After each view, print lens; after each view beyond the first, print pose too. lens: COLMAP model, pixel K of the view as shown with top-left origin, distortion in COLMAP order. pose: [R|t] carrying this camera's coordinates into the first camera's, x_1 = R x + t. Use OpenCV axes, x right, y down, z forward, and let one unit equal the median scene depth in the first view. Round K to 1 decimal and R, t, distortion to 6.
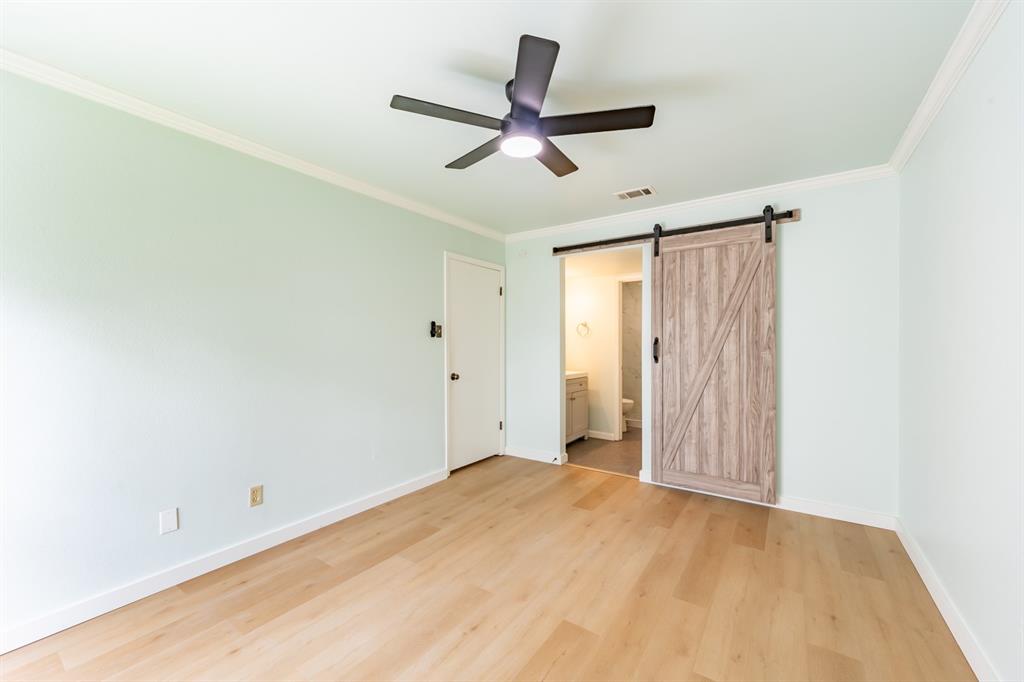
lens RADIAL K [[404.5, 0, 511.2], [0, 404.5, 341.4], [0, 0, 1]] dist [-0.003296, -0.000127]
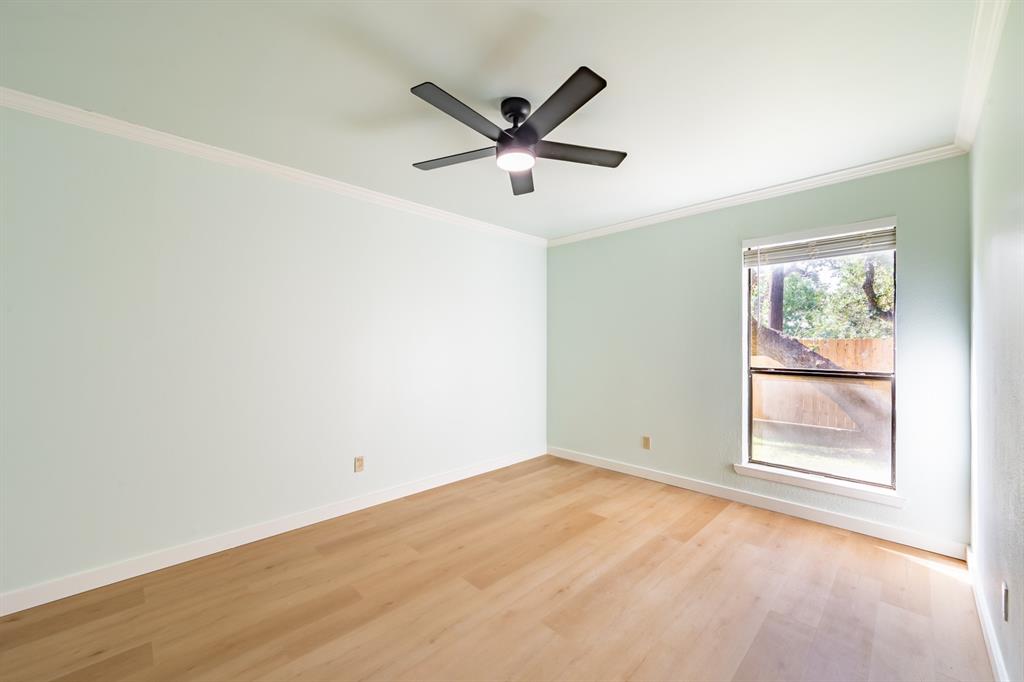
lens RADIAL K [[404.5, 0, 513.8], [0, 404.5, 341.9], [0, 0, 1]] dist [-0.003296, -0.000127]
pose [[-0.982326, -0.005138, 0.187108, -0.153904], [-0.005327, 0.999986, -0.000506, -0.010530], [-0.187102, -0.001494, -0.982339, 1.922479]]
